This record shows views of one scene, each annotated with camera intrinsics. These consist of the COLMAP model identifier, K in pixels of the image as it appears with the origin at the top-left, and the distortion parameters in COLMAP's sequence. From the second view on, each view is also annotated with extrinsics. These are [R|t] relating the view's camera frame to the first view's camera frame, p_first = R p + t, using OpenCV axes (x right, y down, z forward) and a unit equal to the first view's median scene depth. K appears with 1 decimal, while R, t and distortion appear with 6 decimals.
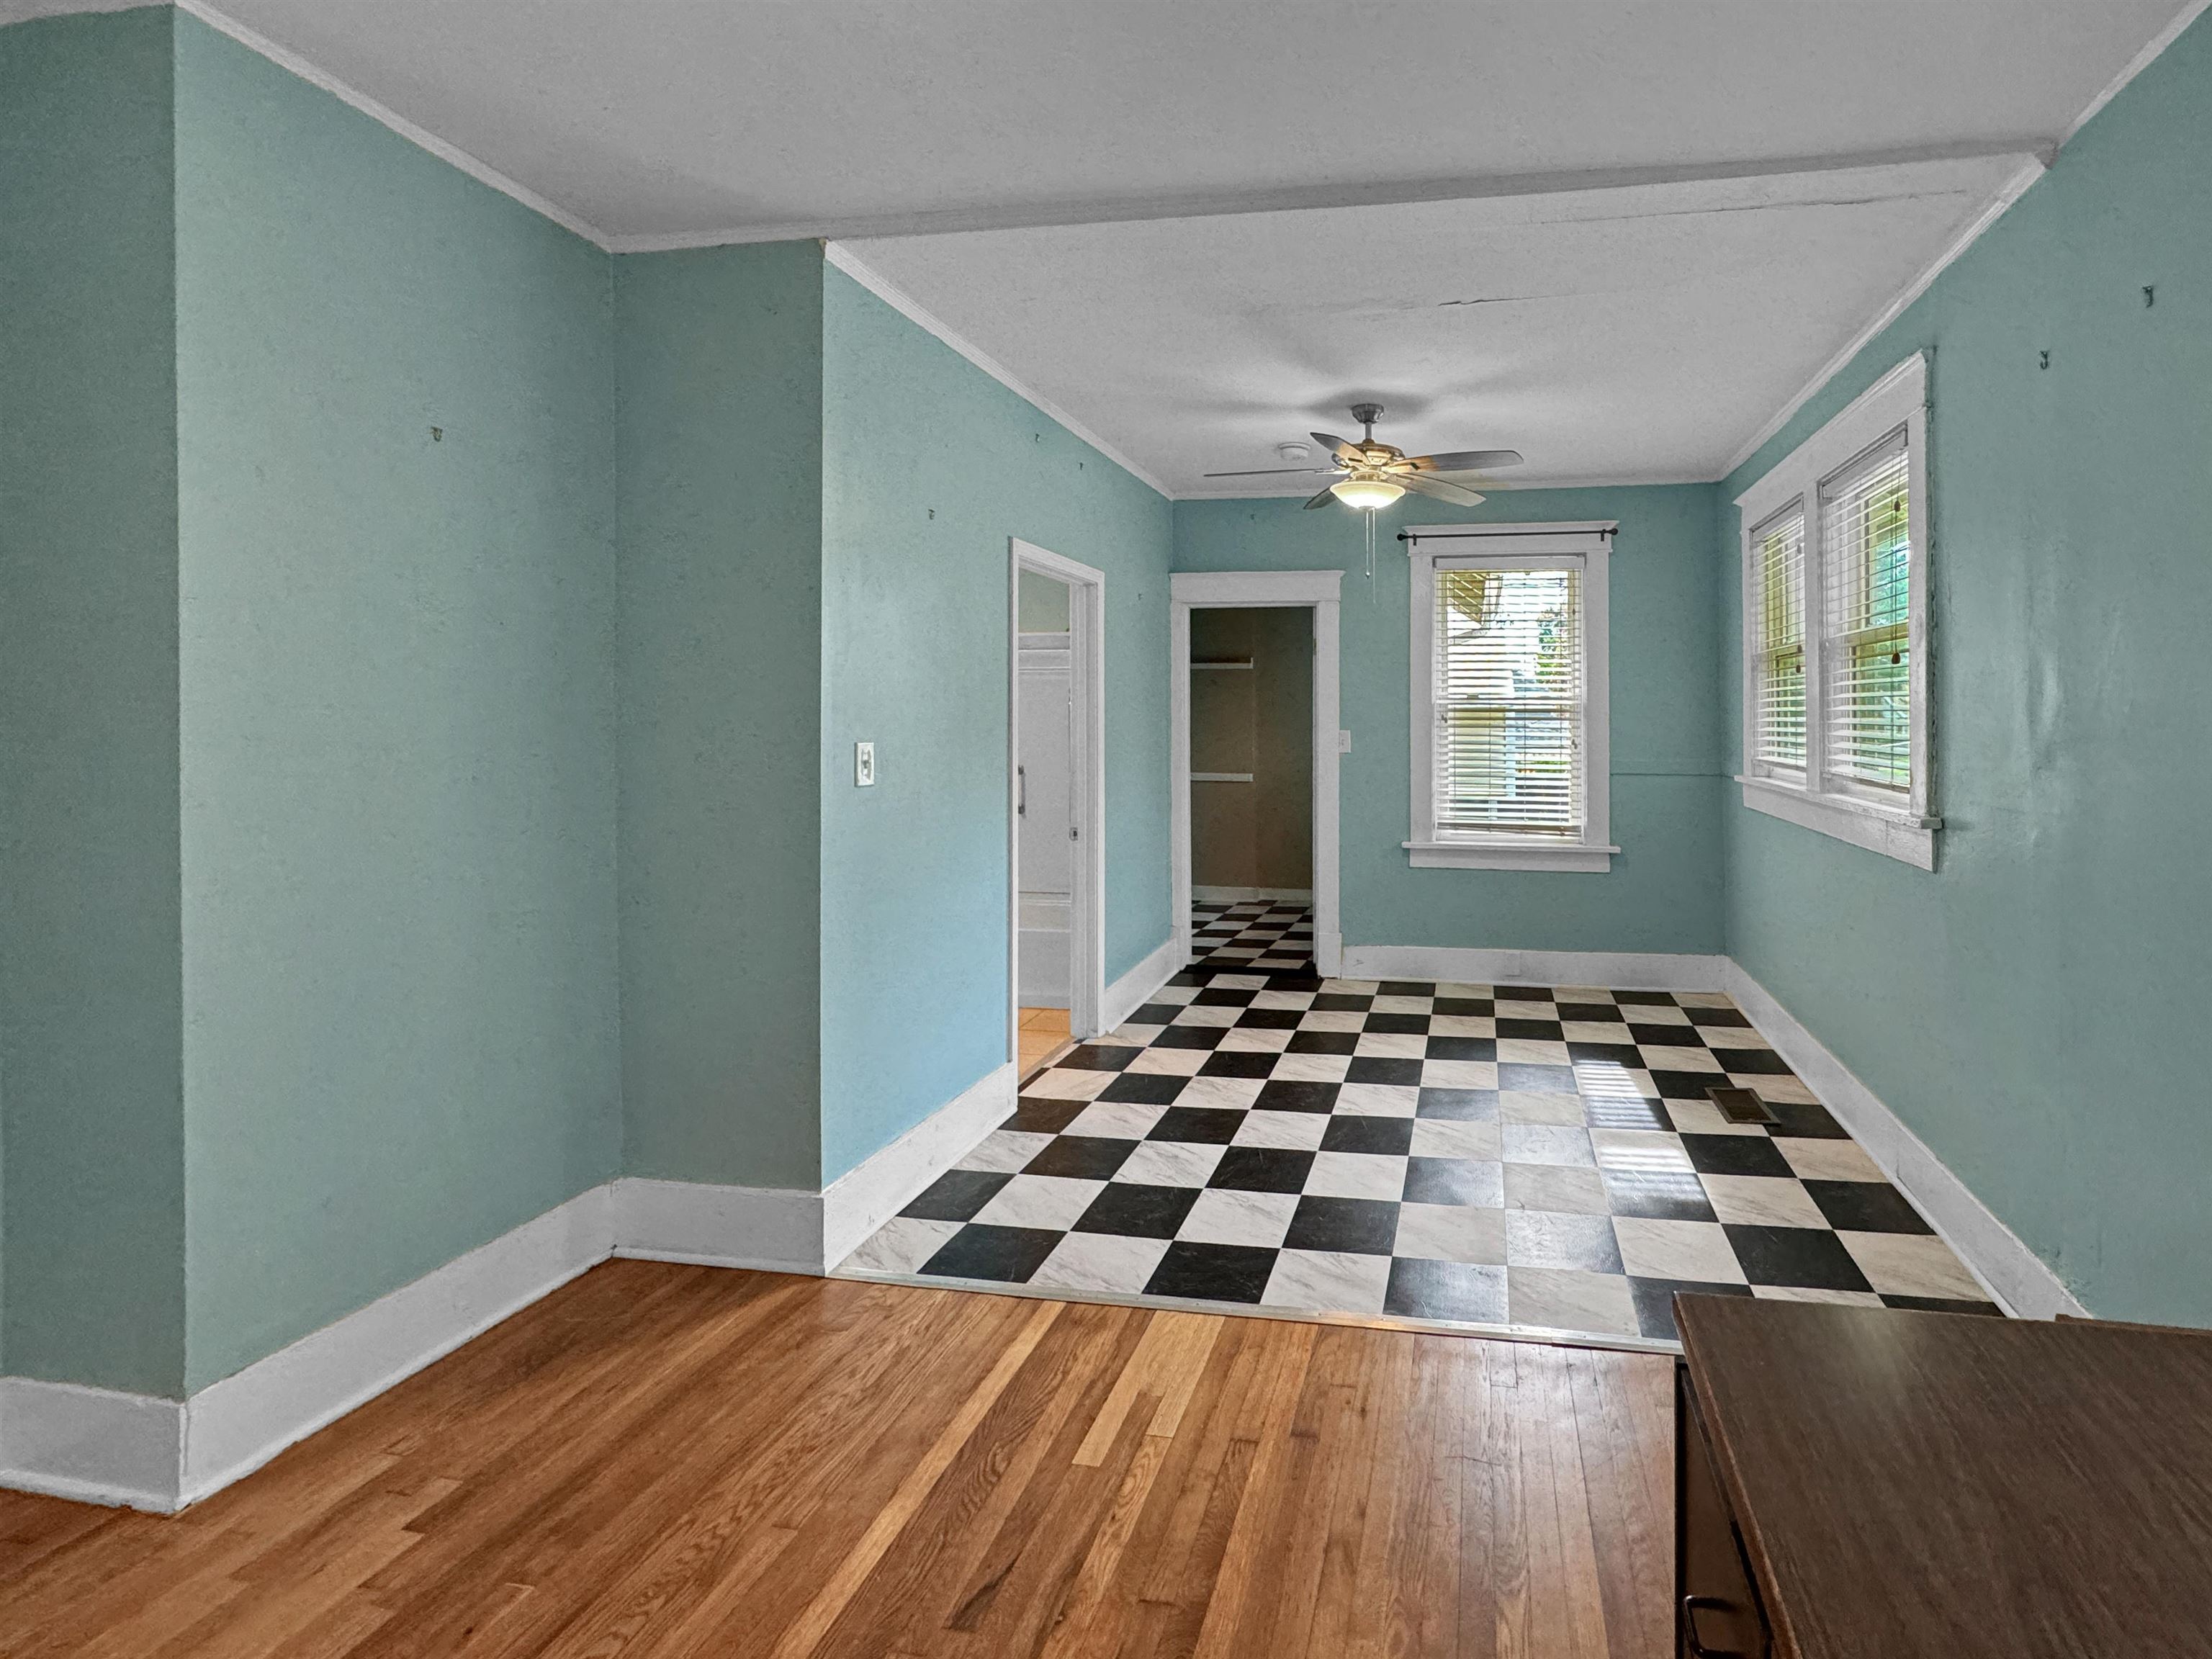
lens RADIAL K [[1017.2, 0, 1324.2], [0, 1017.2, 708.8], [0, 0, 1]] dist [-0.001357, 0.000265]
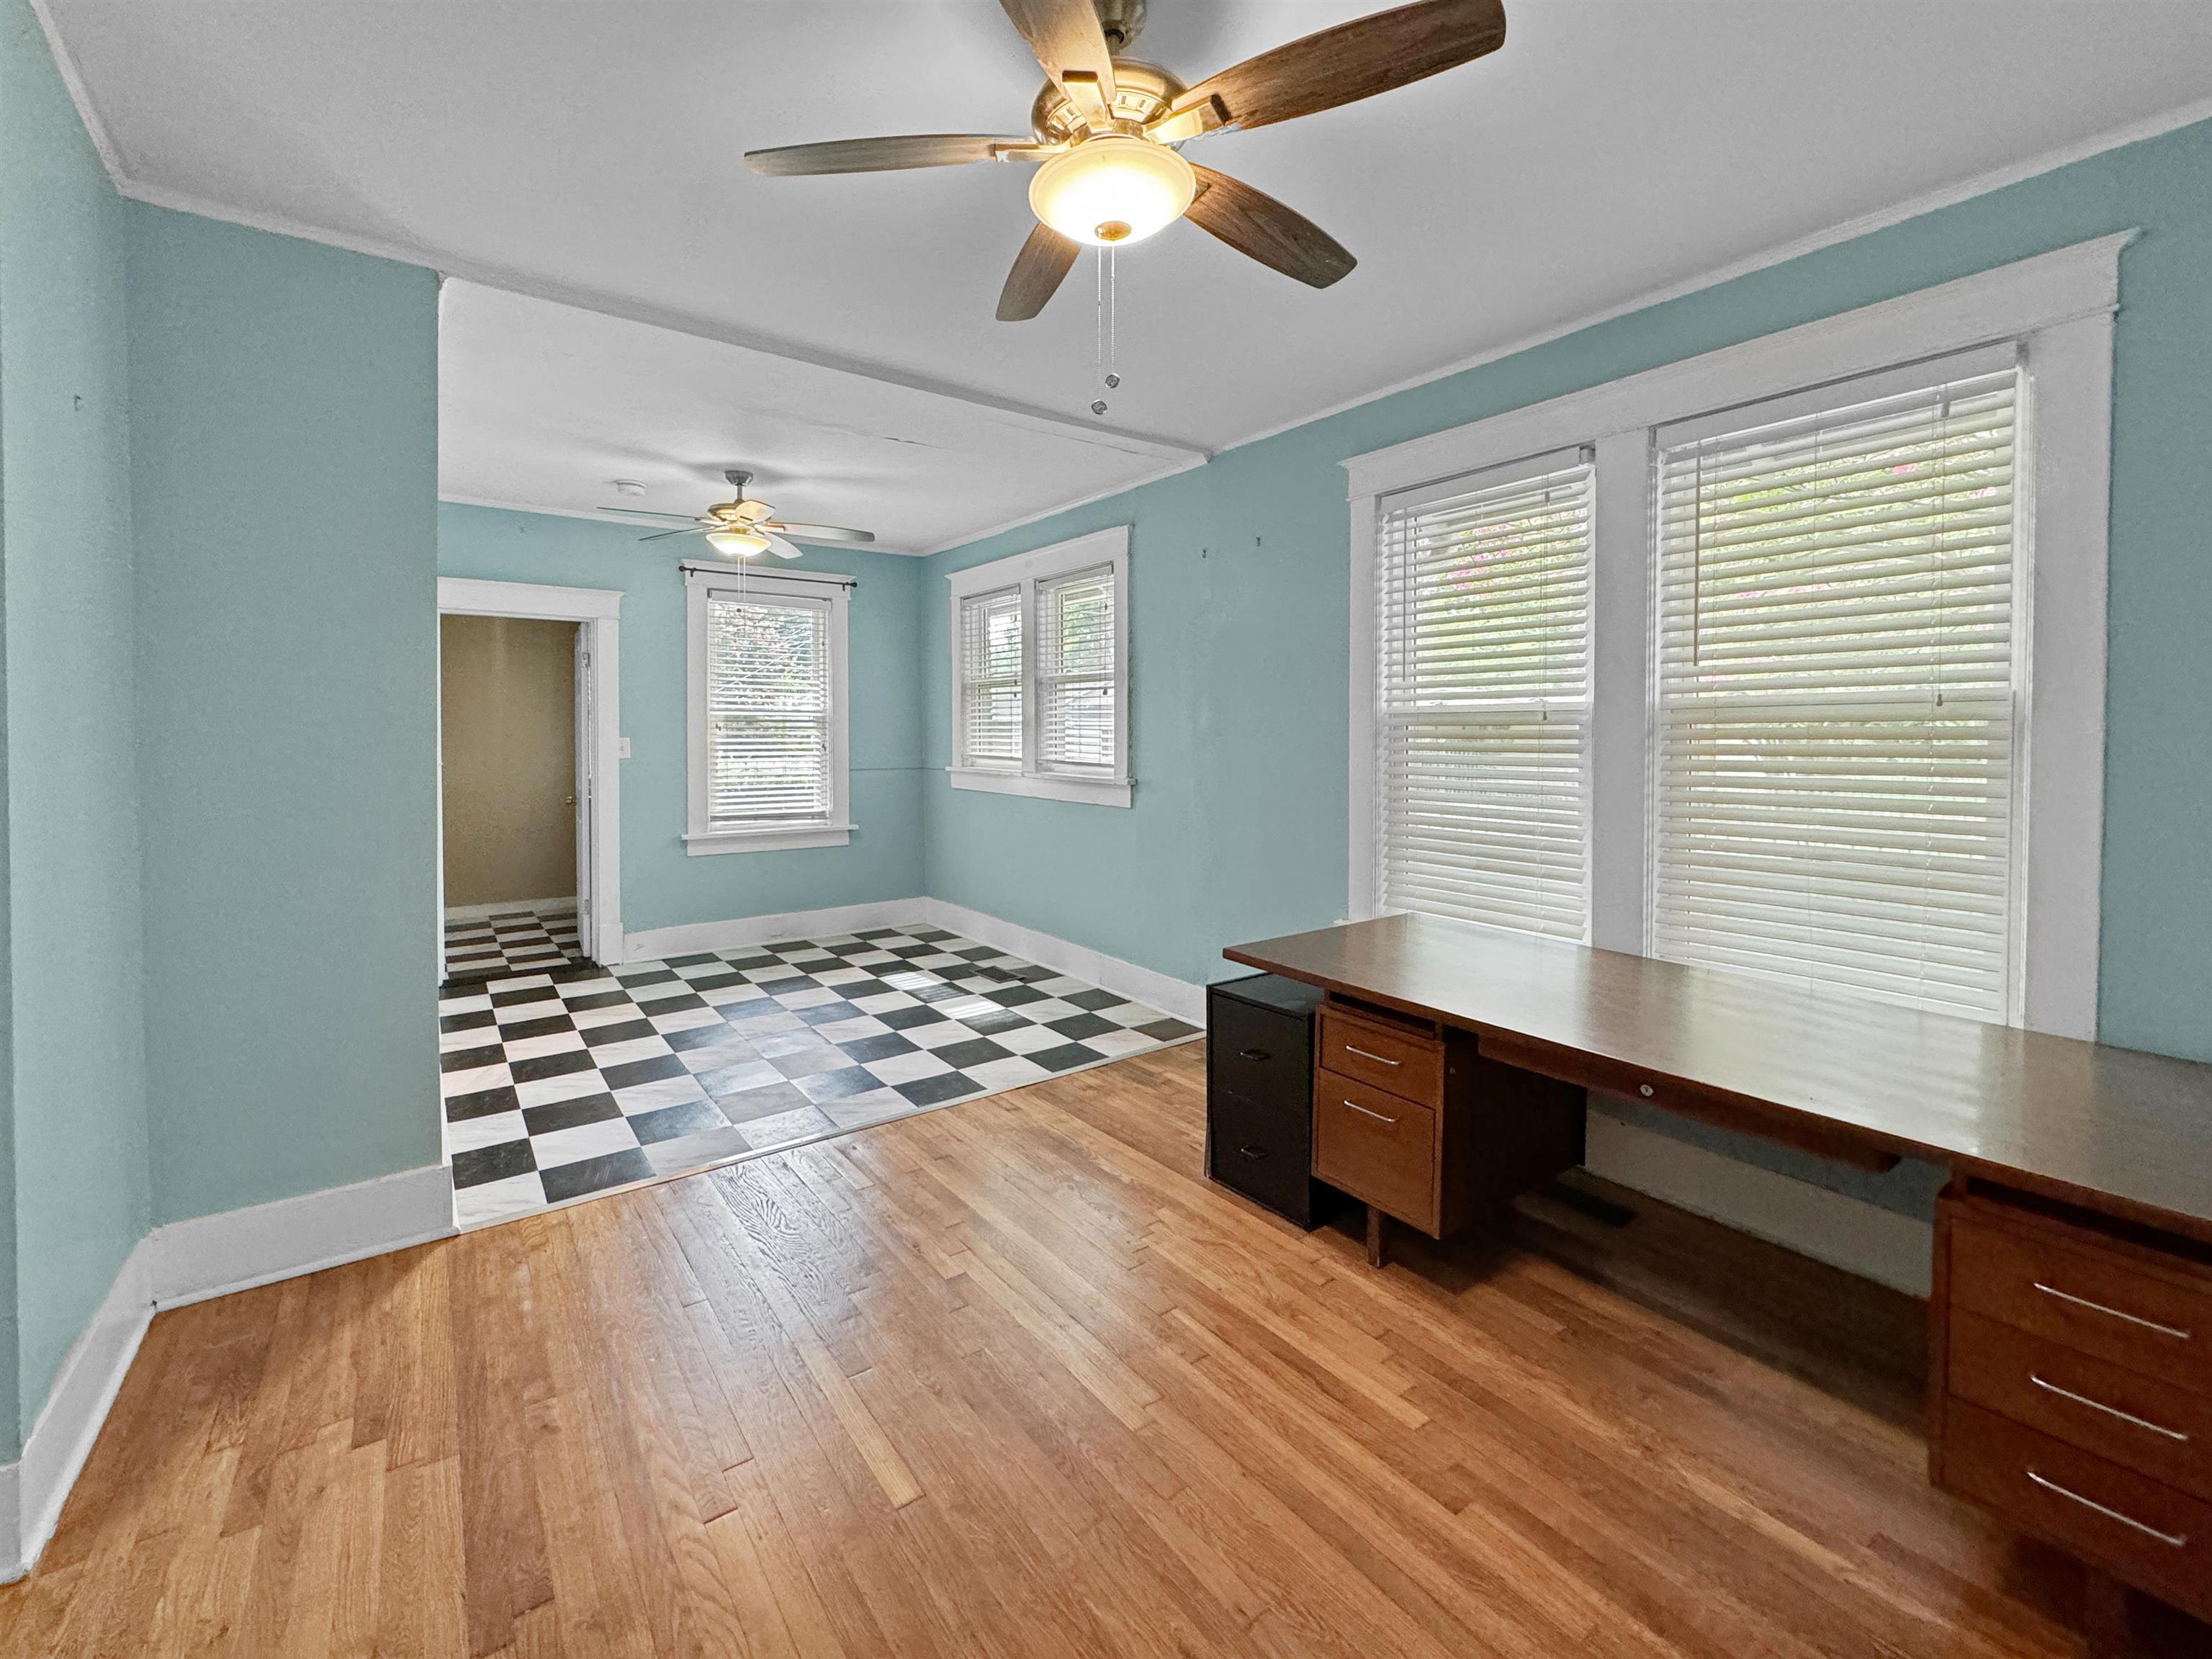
lens RADIAL K [[969.8, 0, 1117.1], [0, 969.8, 755.7], [0, 0, 1]] dist [-0.000880, 0.000596]
pose [[0.693480, -0.020919, 0.720172, -0.536947], [-0.004799, 0.999422, 0.033652, 0.003069], [-0.720460, -0.026793, 0.692979, -0.160293]]
